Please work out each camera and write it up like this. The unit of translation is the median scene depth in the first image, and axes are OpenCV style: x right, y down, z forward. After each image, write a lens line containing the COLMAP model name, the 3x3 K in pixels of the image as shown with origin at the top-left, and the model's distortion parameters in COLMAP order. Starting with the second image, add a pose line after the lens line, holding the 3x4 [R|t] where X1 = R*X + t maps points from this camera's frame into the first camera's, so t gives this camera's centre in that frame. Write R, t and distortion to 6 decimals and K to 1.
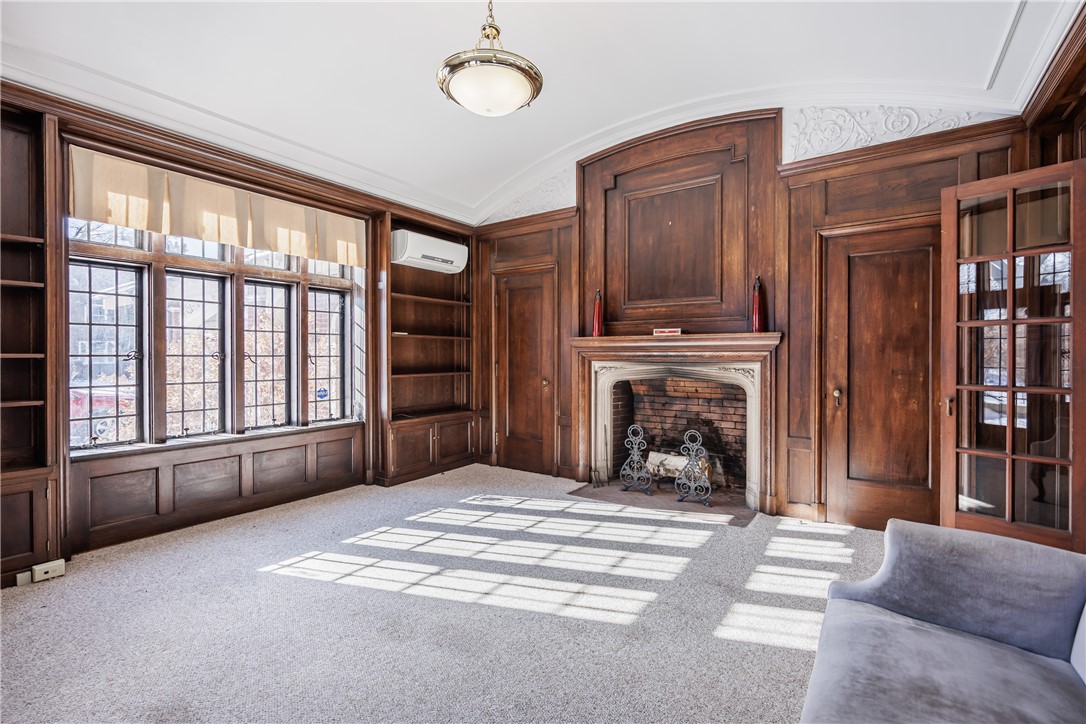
lens RADIAL K [[483.7, 0, 543.0], [0, 483.7, 362.0], [0, 0, 1]] dist [0.001004, 0.000184]
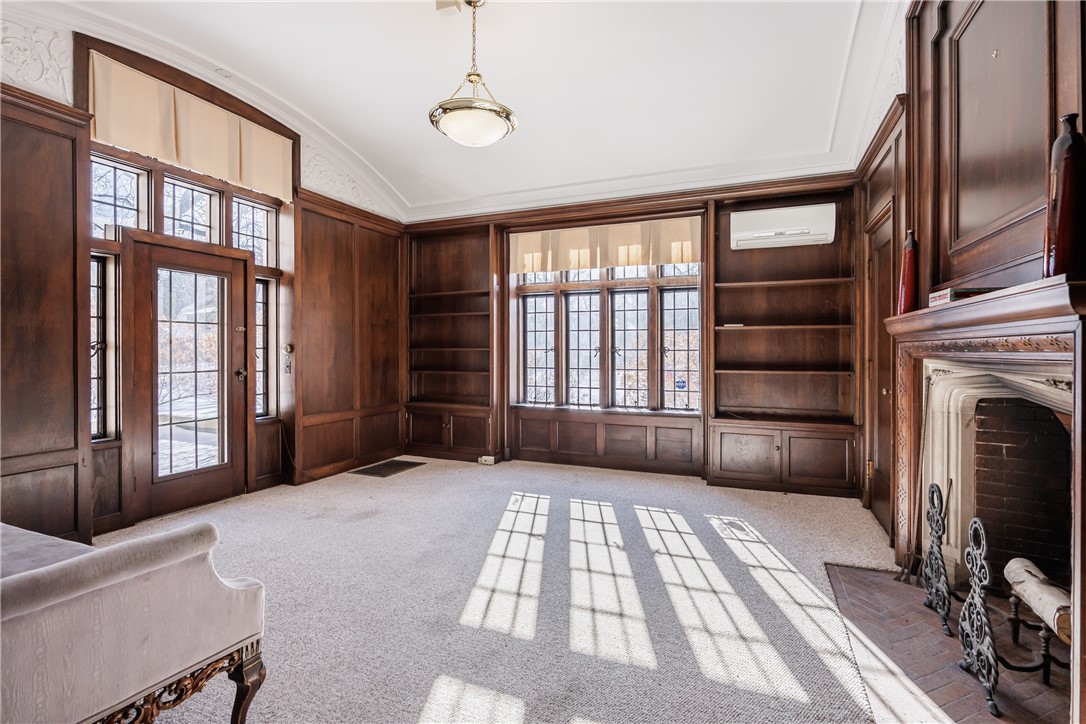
lens RADIAL K [[499.2, 0, 543.8], [0, 499.2, 358.2], [0, 0, 1]] dist [0.002577, 0.000310]
pose [[0.229151, 0.014394, -0.973285, 0.670900], [-0.015907, 0.999813, 0.011041, -0.001770], [0.973261, 0.012953, 0.229337, 0.525406]]
